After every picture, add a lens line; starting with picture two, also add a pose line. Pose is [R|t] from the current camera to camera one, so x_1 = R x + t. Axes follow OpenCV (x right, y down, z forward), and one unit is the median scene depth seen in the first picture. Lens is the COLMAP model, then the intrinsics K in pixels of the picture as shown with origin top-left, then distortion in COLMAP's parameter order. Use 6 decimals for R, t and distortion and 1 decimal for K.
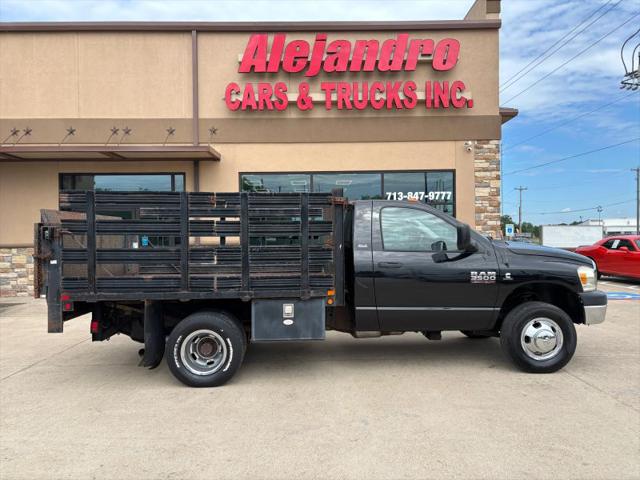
lens RADIAL K [[478.9, 0, 323.0], [0, 478.9, 239.8], [0, 0, 1]] dist [0.026305, -0.008436]
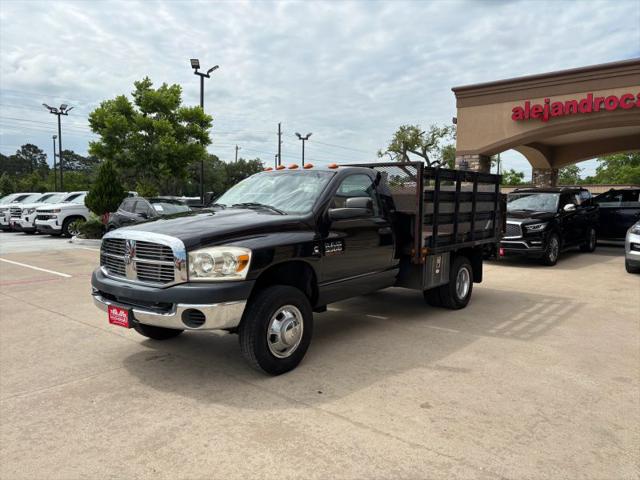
lens RADIAL K [[478.9, 0, 323.0], [0, 478.9, 239.8], [0, 0, 1]] dist [0.026305, -0.008436]
pose [[-0.652552, 0.066143, -0.754851, 0.947465], [-0.002039, 0.996026, 0.089038, -0.022745], [0.757741, 0.059641, -0.649824, 1.837195]]
